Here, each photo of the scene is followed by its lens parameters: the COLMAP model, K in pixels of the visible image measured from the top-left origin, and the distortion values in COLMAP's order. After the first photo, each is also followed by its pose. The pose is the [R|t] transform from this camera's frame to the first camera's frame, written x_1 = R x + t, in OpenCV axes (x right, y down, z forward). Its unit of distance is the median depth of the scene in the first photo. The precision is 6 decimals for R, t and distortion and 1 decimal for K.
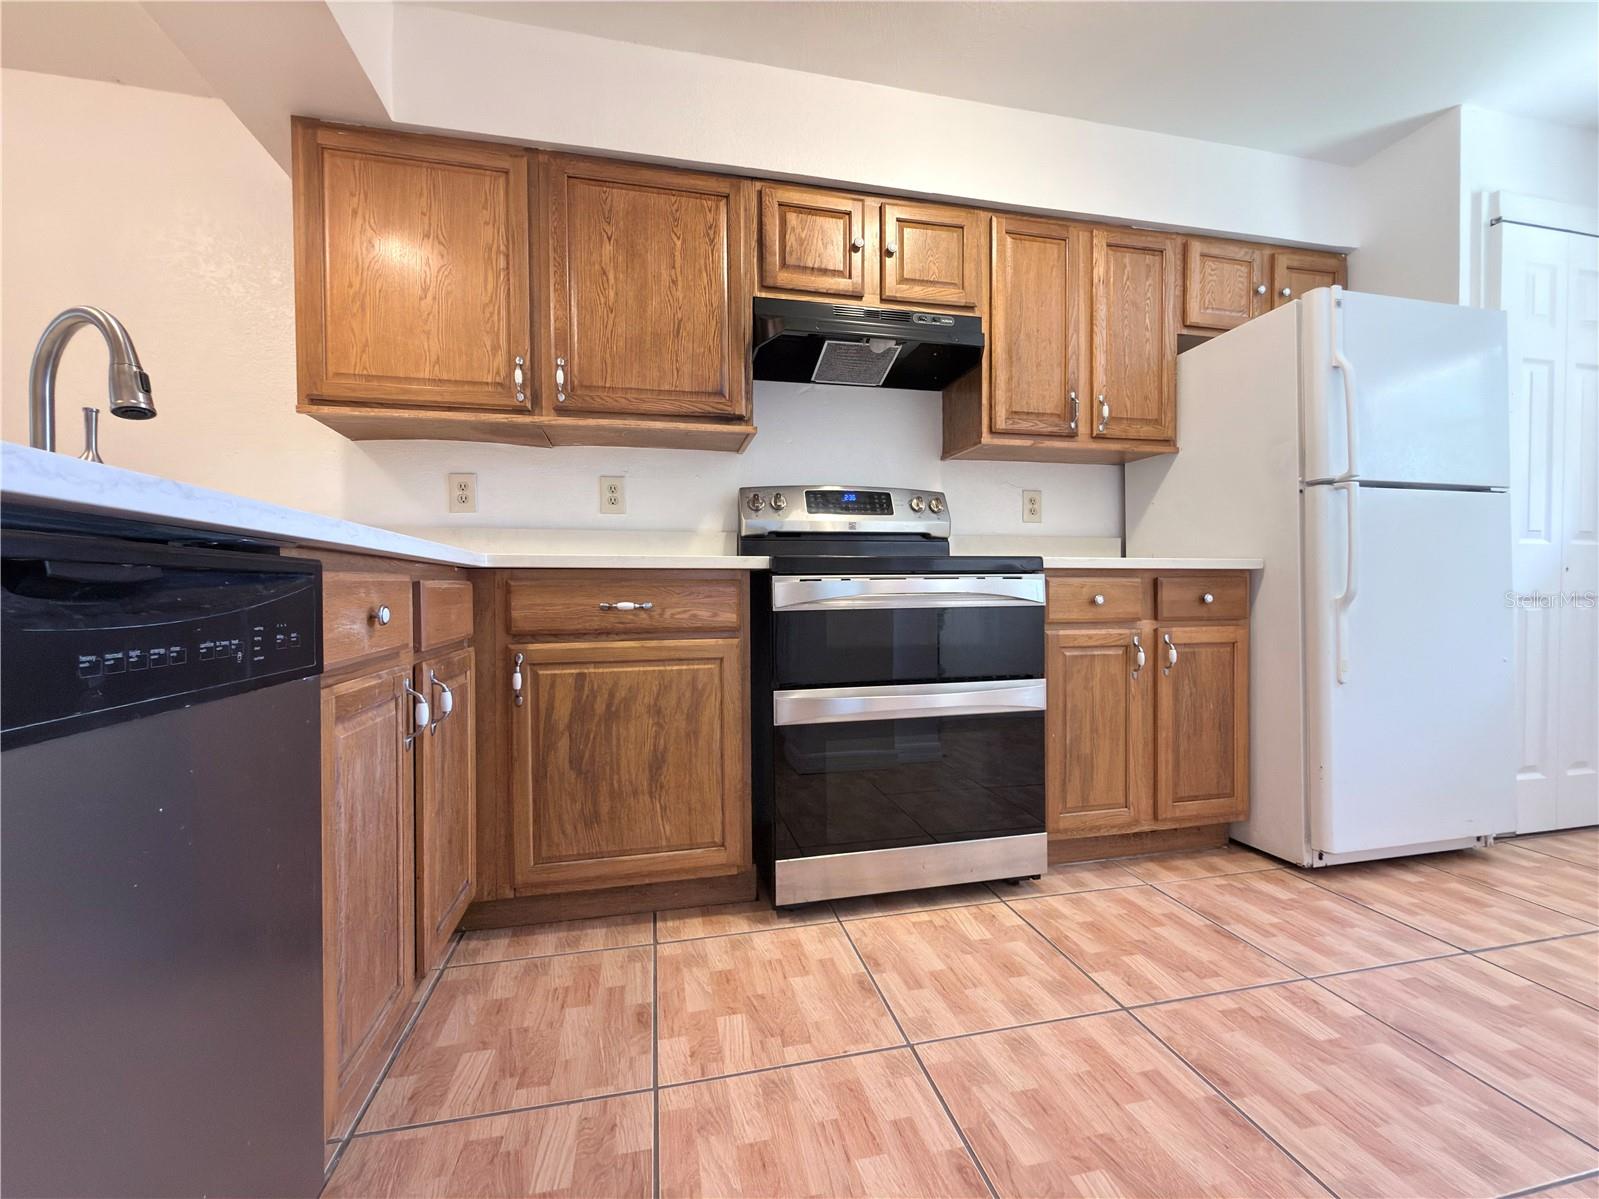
lens RADIAL K [[646.9, 0, 796.4], [0, 646.9, 600.6], [0, 0, 1]] dist [0.000837, 0.000204]
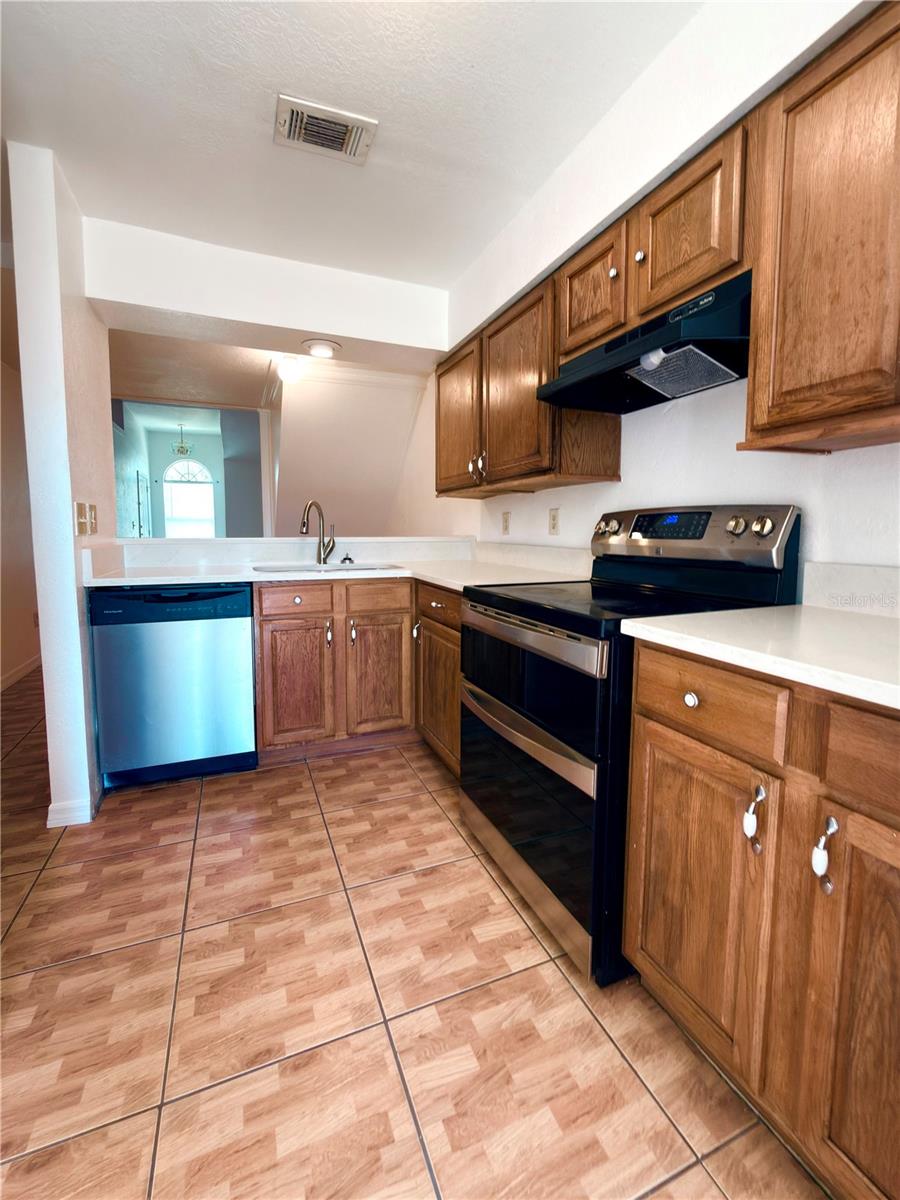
lens RADIAL K [[498.5, 0, 425.4], [0, 498.5, 573.9], [0, 0, 1]] dist [-0.000948, -0.000242]
pose [[0.150982, 0.092249, -0.984223, 1.121119], [-0.020876, 0.995712, 0.090123, -0.205679], [0.988316, 0.006939, 0.152261, 0.792598]]
